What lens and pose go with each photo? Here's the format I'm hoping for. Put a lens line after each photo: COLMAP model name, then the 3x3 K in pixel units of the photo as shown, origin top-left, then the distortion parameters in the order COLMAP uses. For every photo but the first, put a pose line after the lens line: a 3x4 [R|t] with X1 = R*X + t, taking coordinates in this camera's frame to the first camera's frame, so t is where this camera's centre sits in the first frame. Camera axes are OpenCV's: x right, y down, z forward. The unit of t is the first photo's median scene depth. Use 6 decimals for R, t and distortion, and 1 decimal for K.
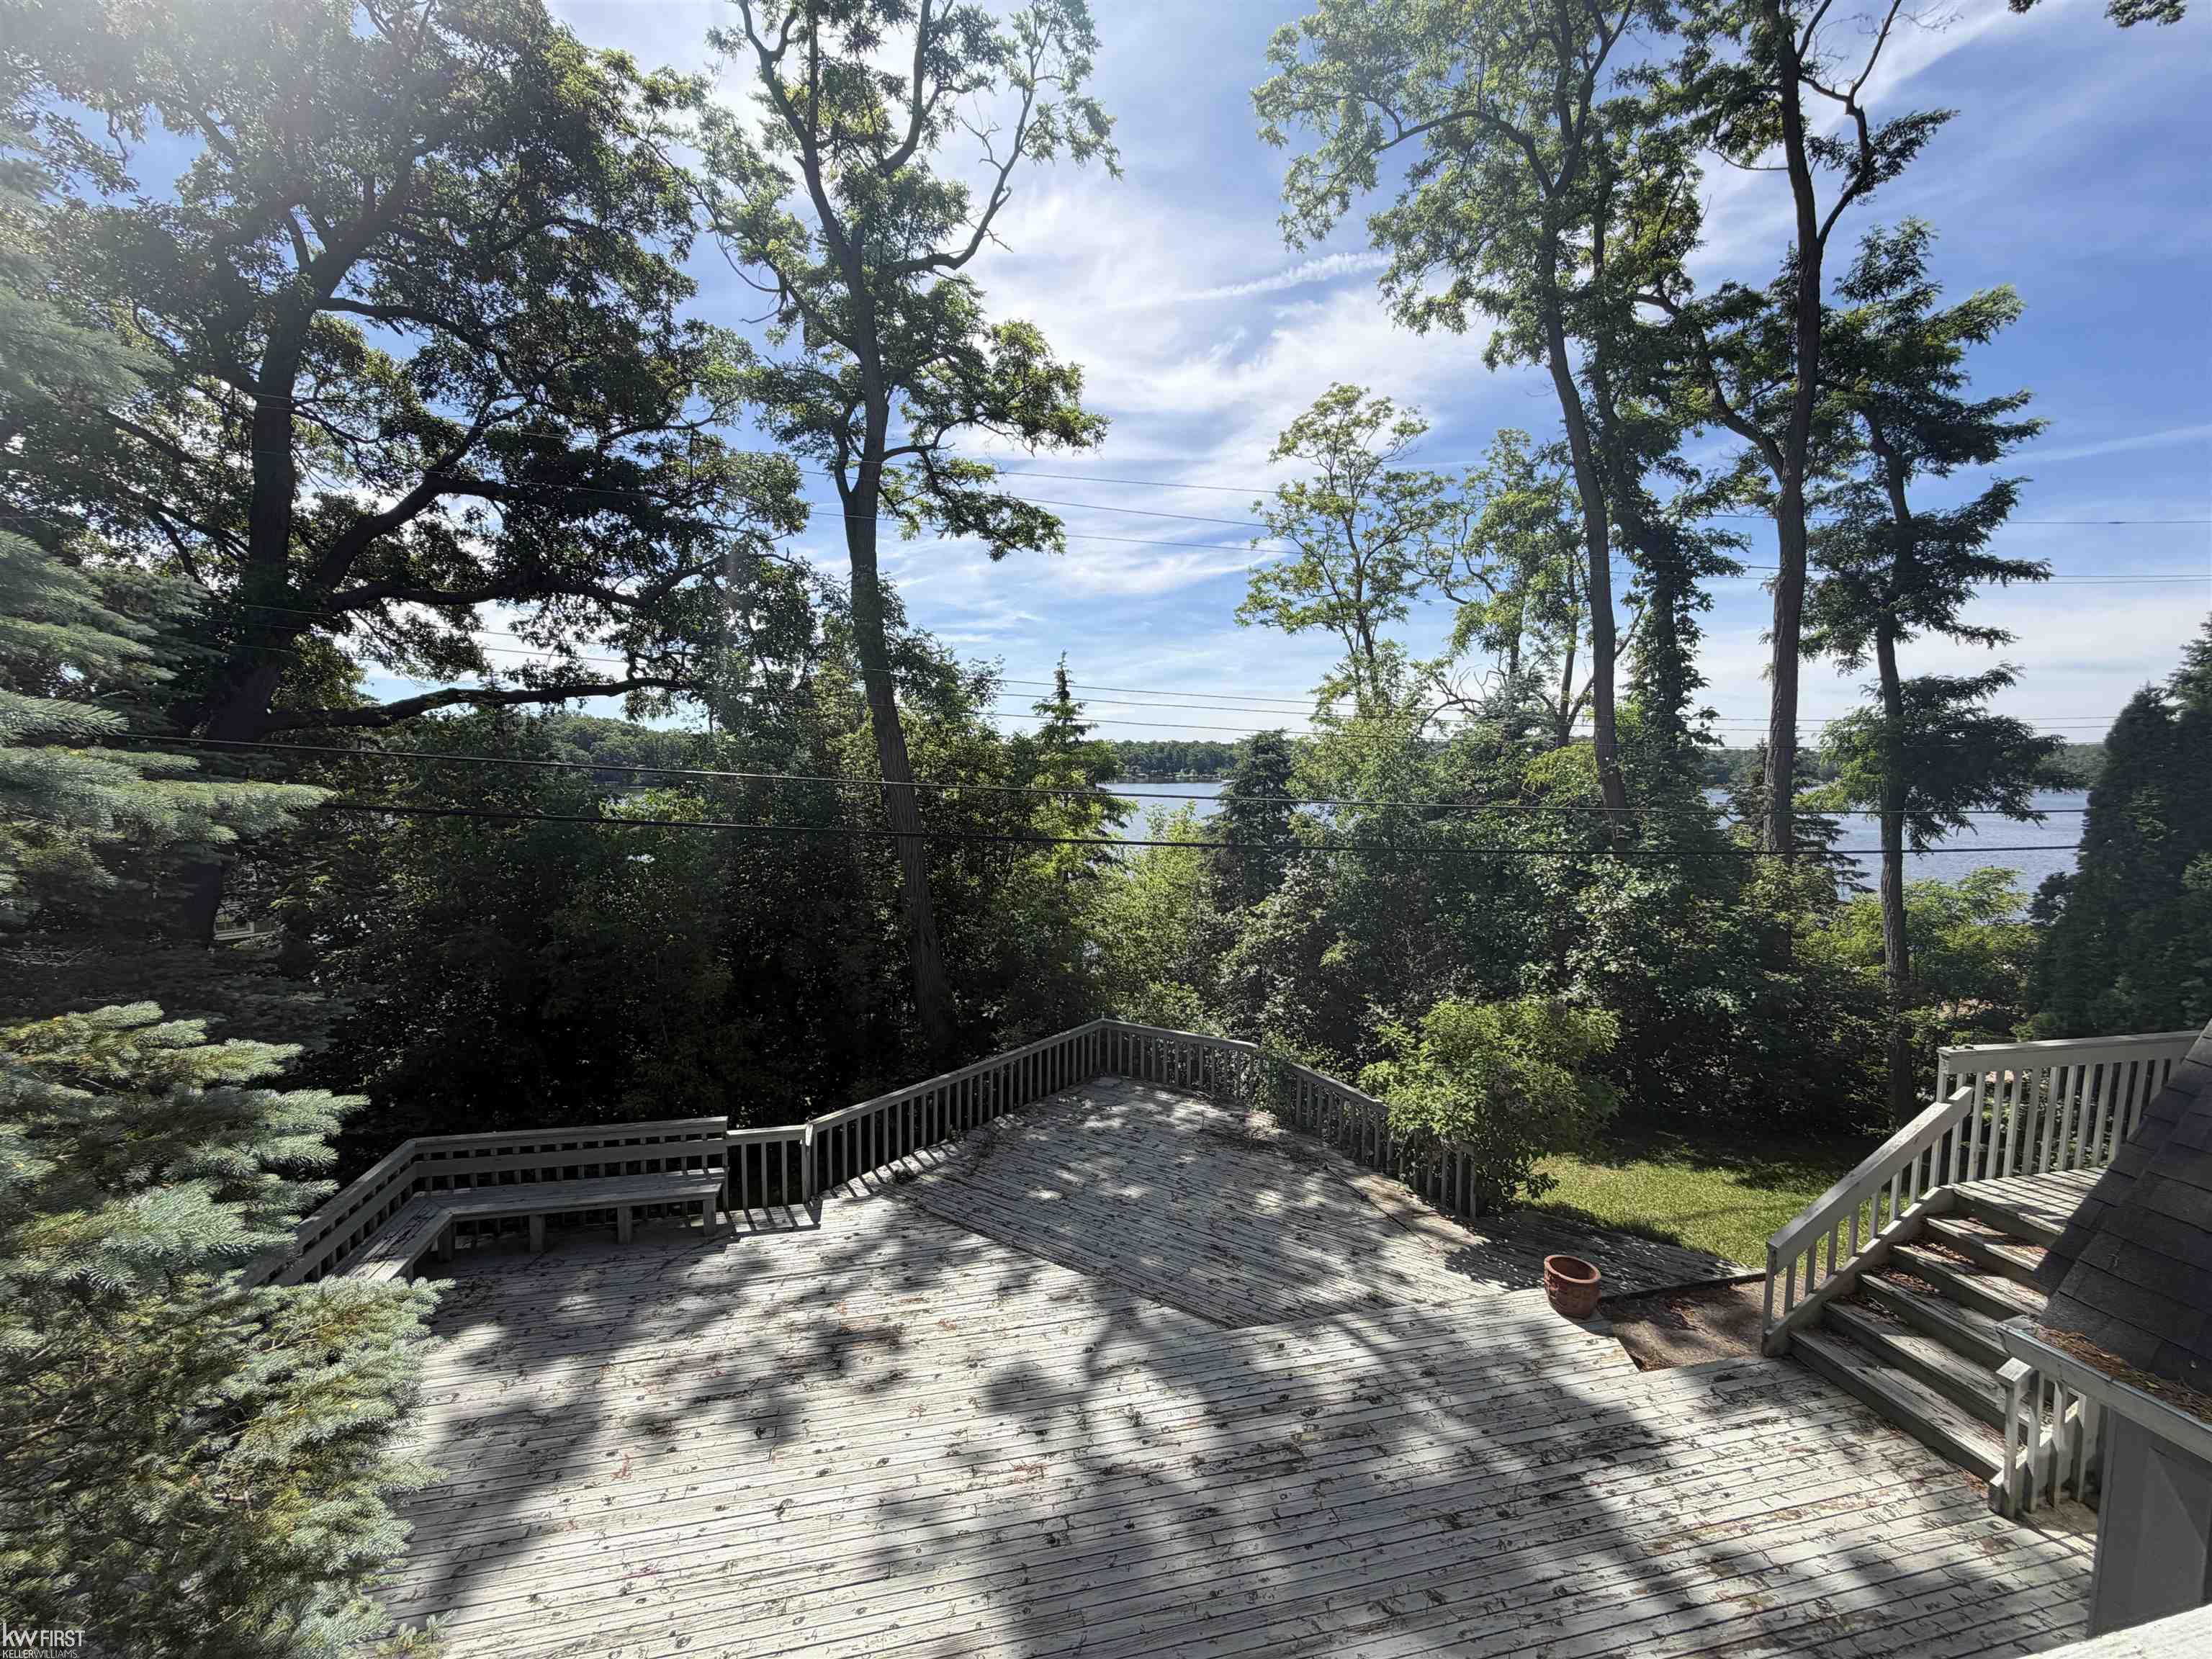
lens RADIAL K [[886.4, 0, 1089.1], [0, 886.4, 830.7], [0, 0, 1]] dist [0.001563, -0.000276]
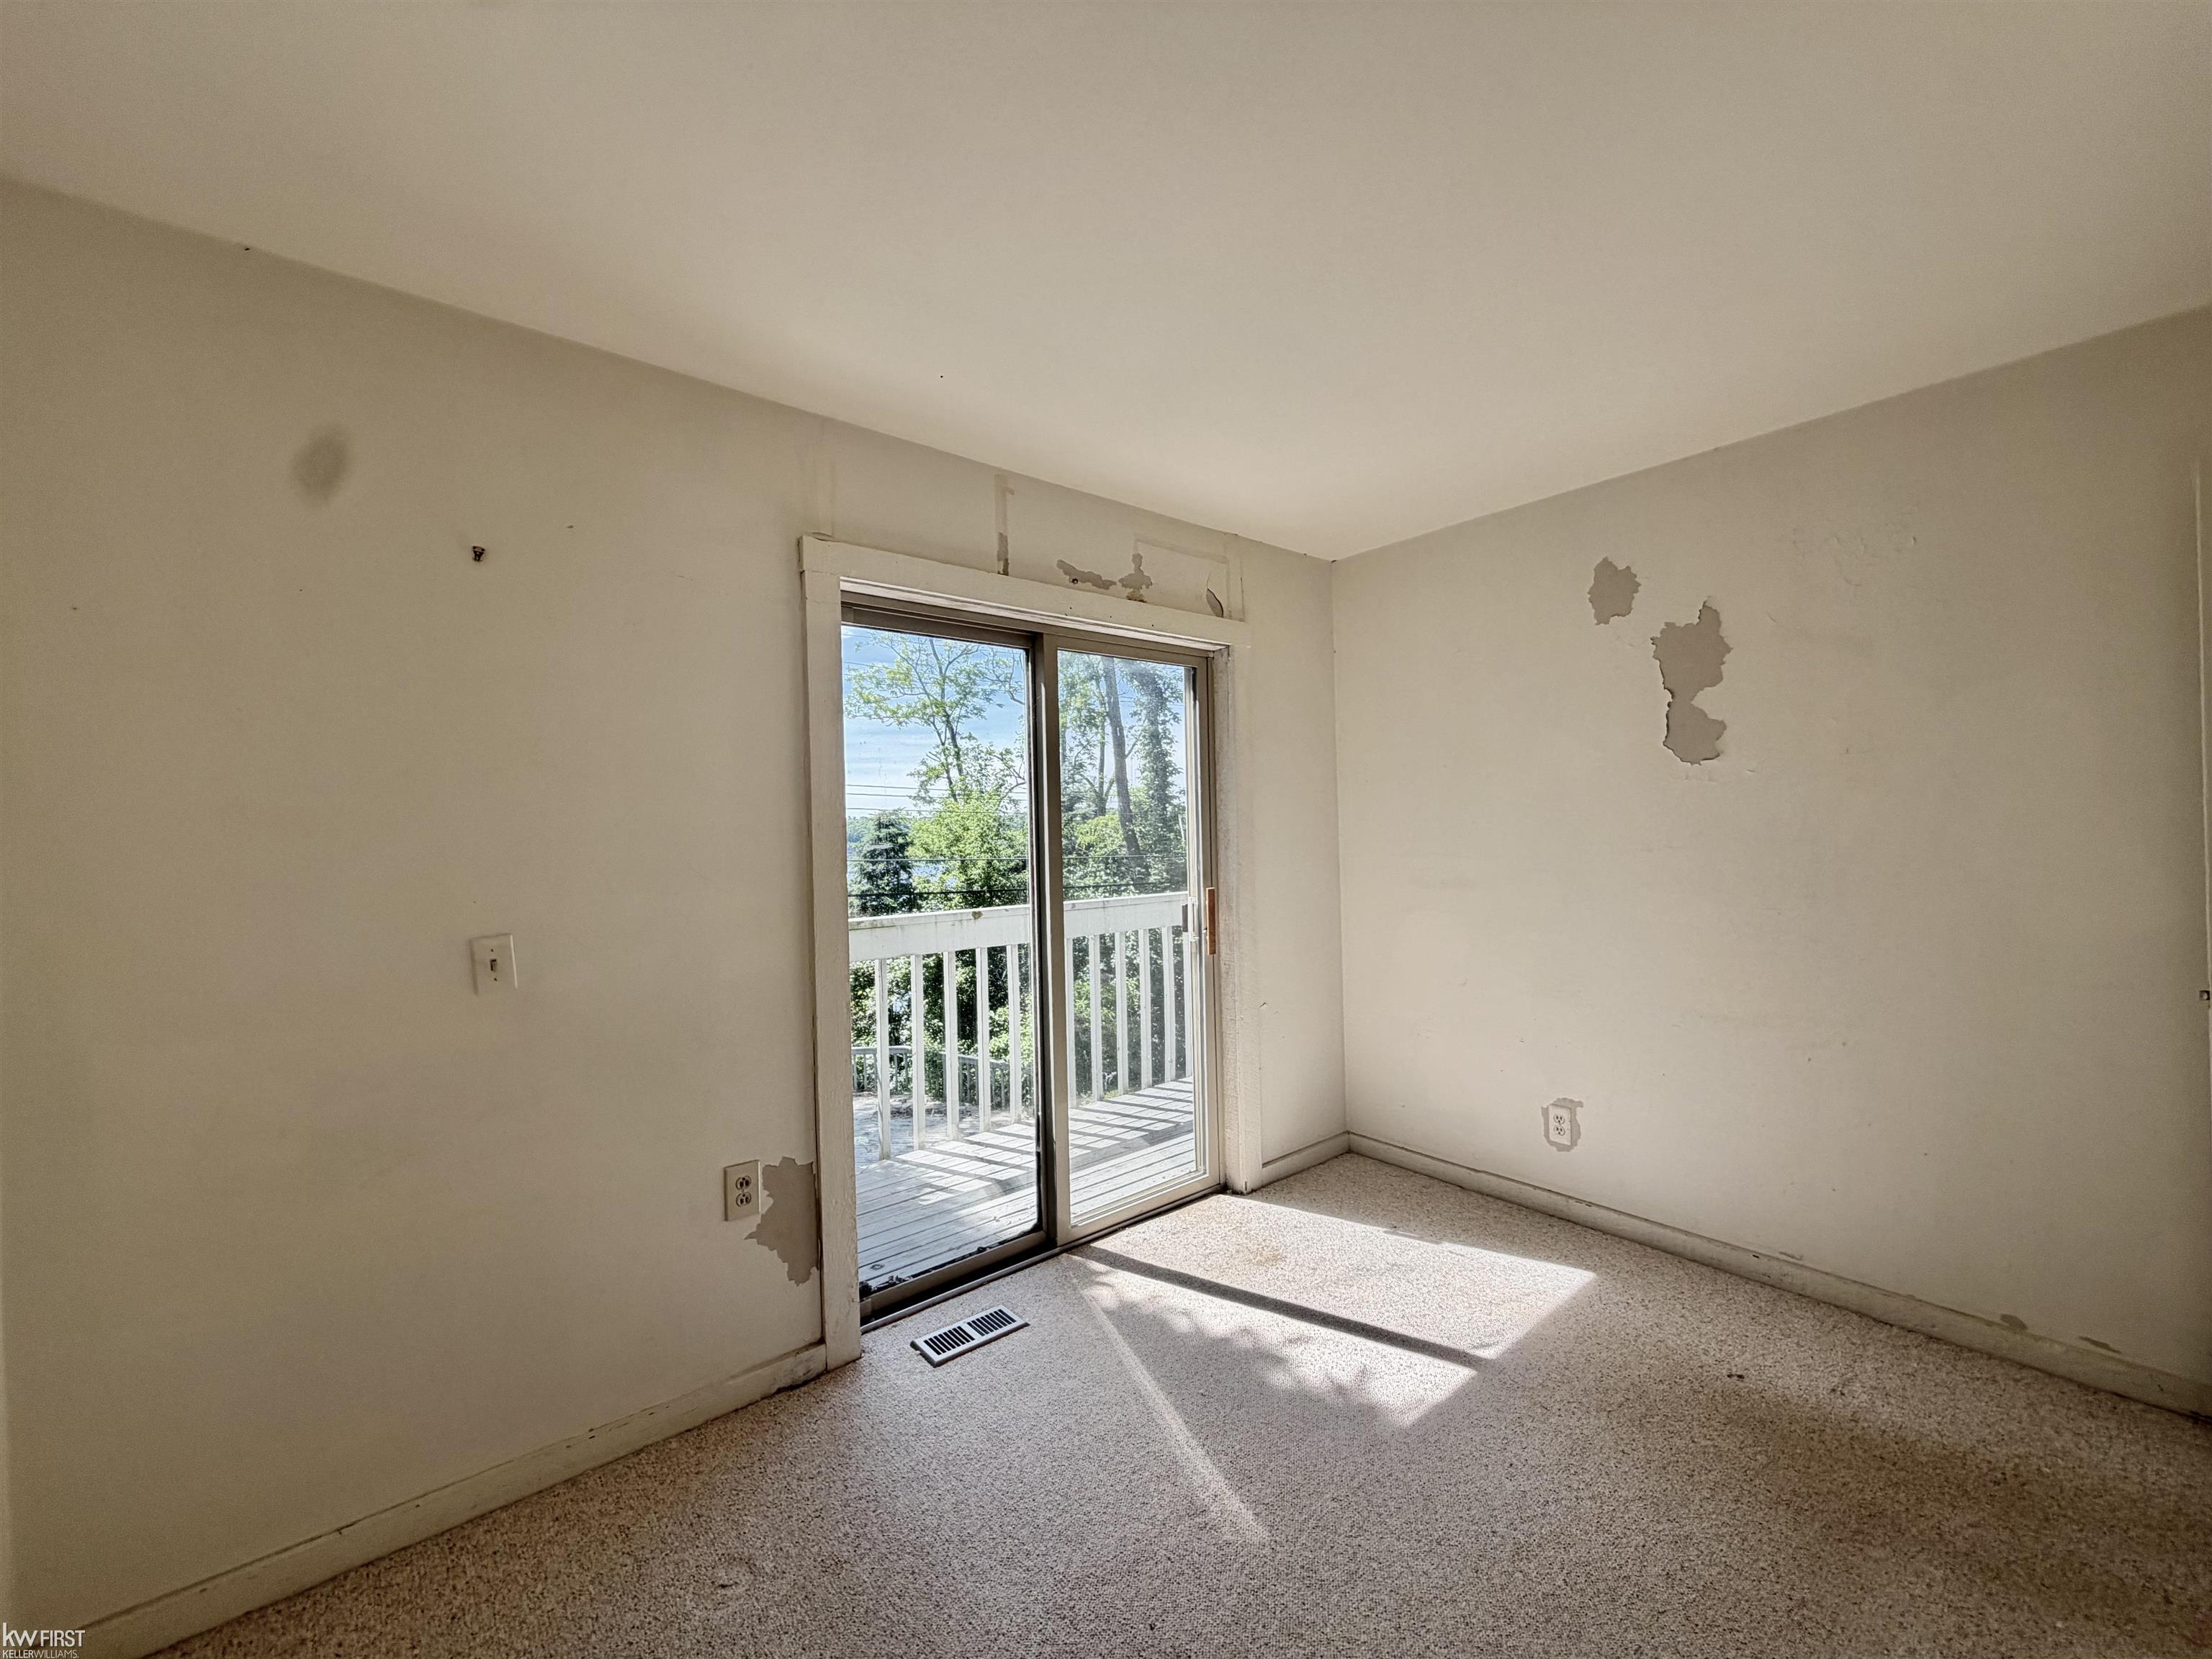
lens RADIAL K [[886.4, 0, 1115.9], [0, 886.4, 814.4], [0, 0, 1]] dist [0.001563, -0.000276]
pose [[0.877700, -0.024451, 0.478586, -0.123728], [0.073983, 0.993638, -0.084915, 0.024978], [-0.473465, 0.109937, 0.873925, -0.256678]]
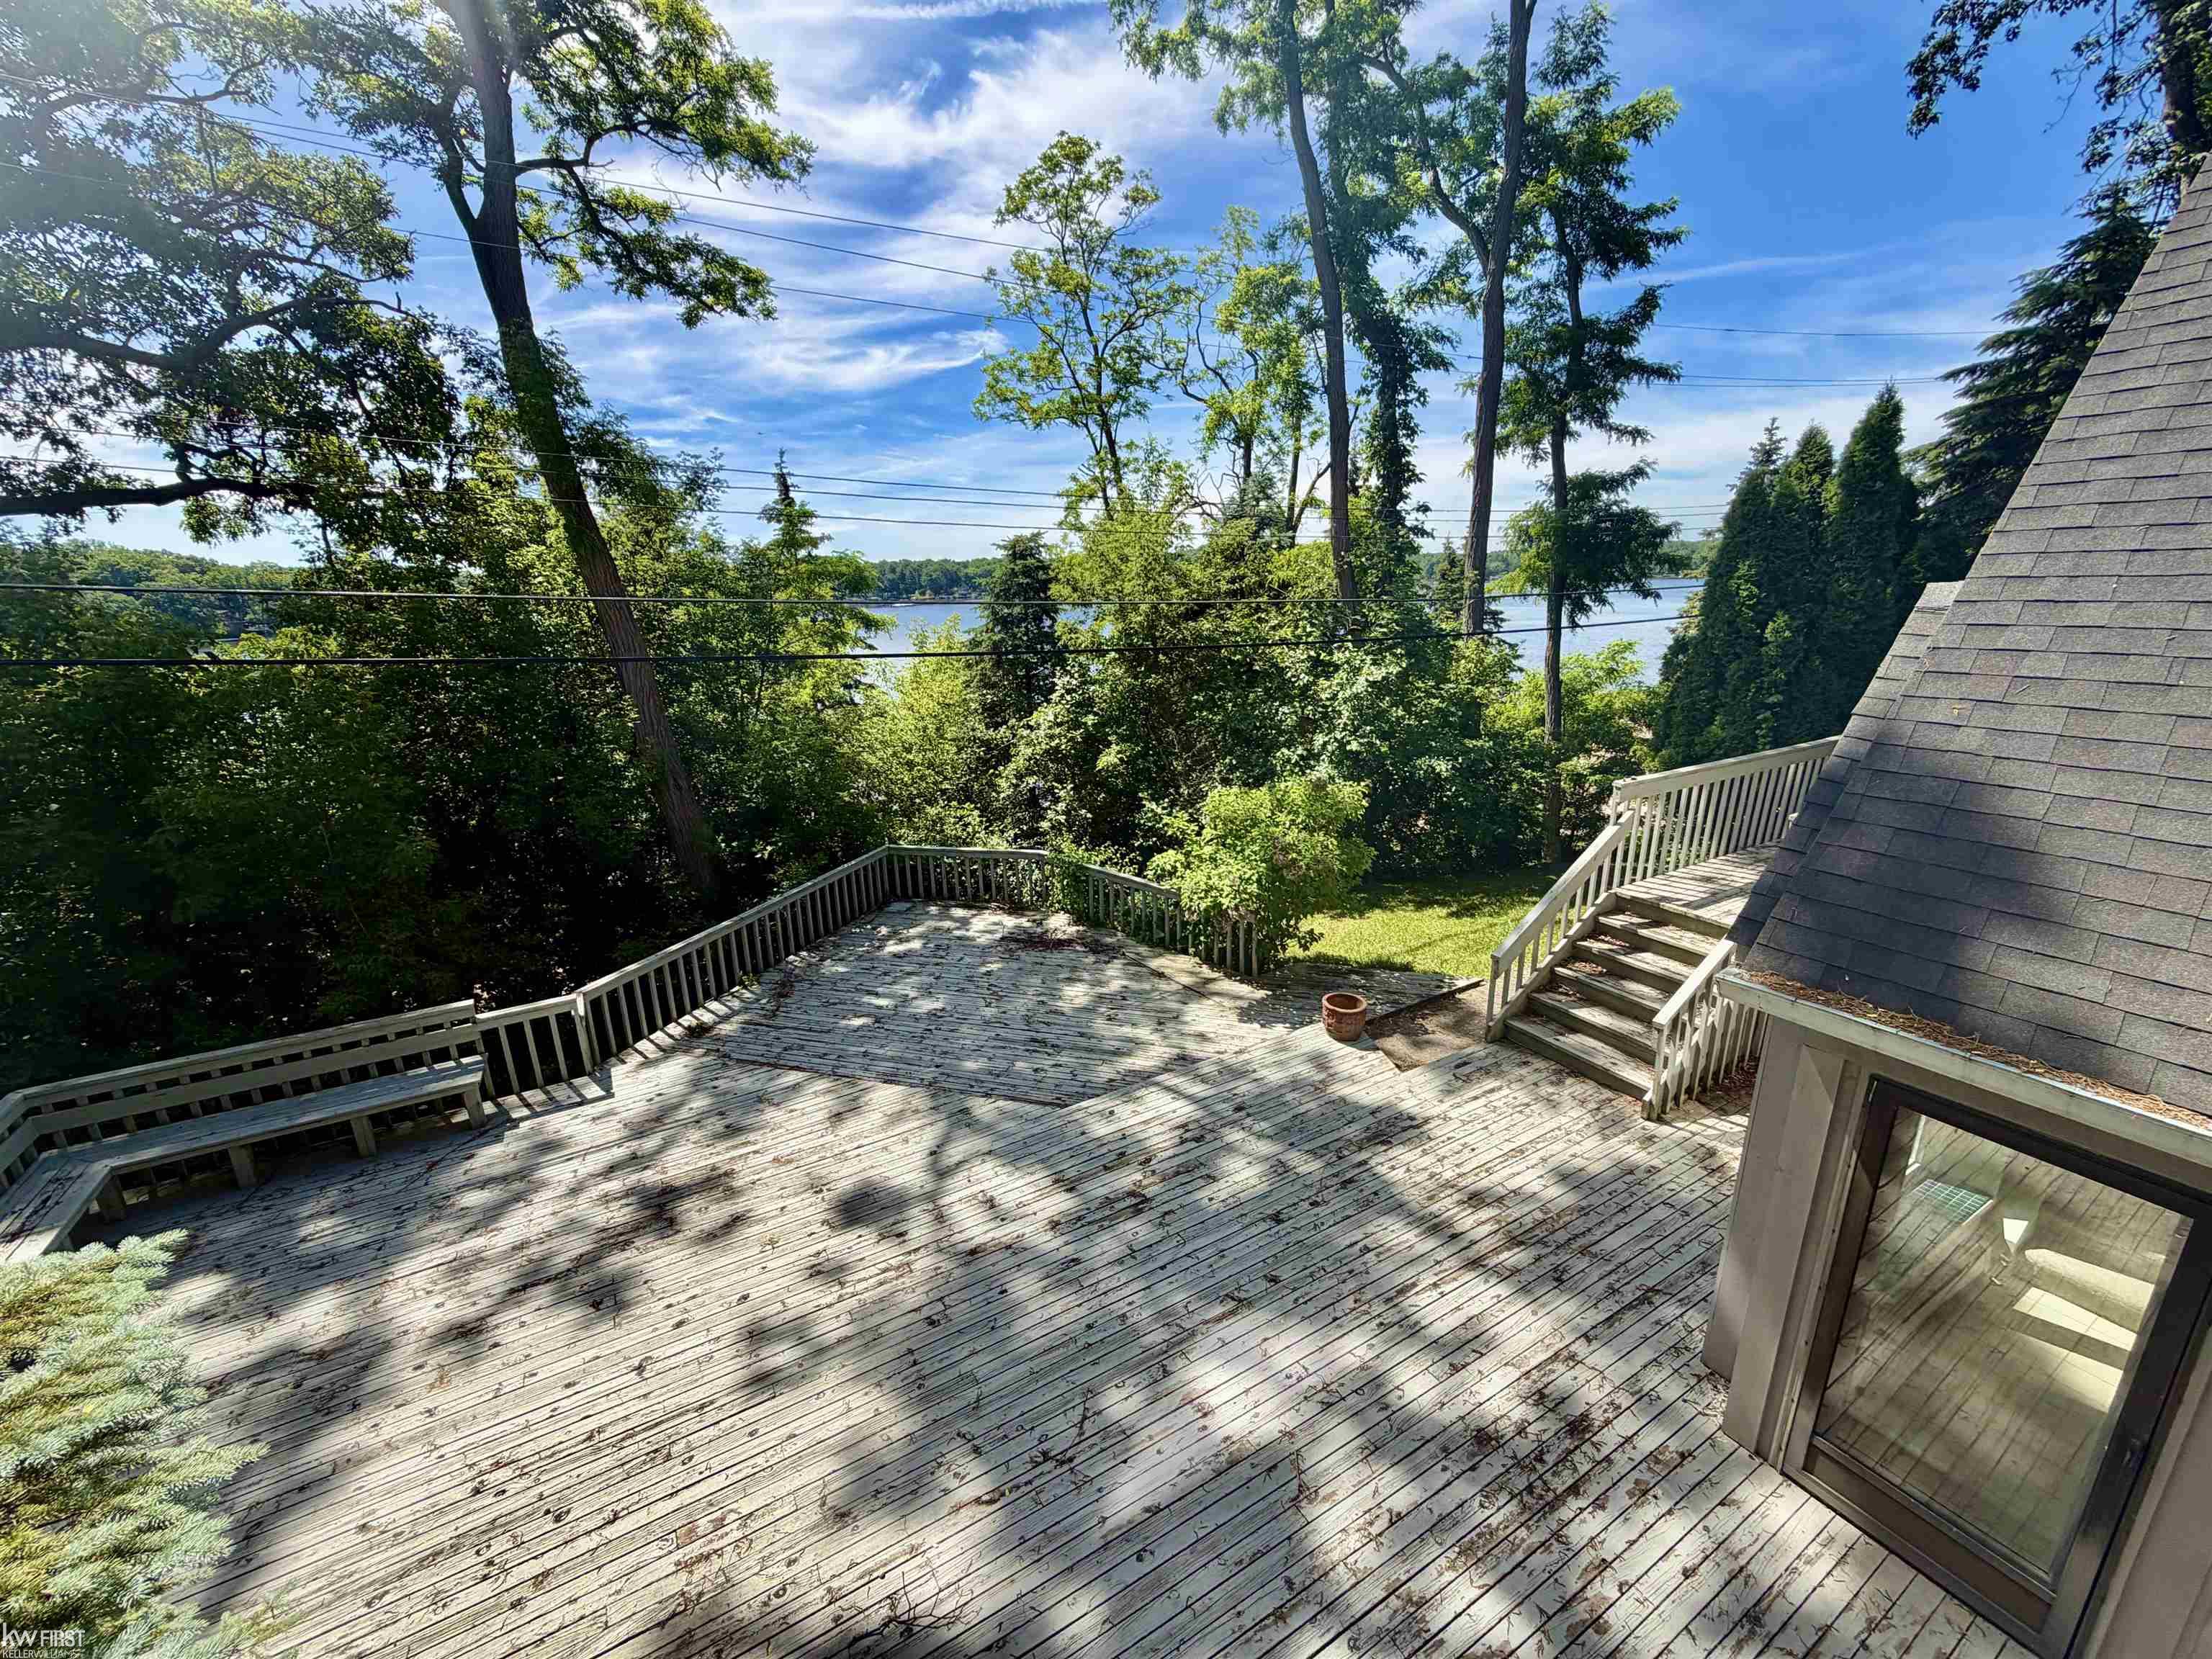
lens RADIAL K [[886.4, 0, 1092.2], [0, 886.4, 836.9], [0, 0, 1]] dist [0.001563, -0.000276]
pose [[0.956246, -0.111703, 0.270400, -0.026755], [0.055088, 0.976456, 0.208563, 0.011727], [-0.287331, -0.184541, 0.939886, 0.023708]]
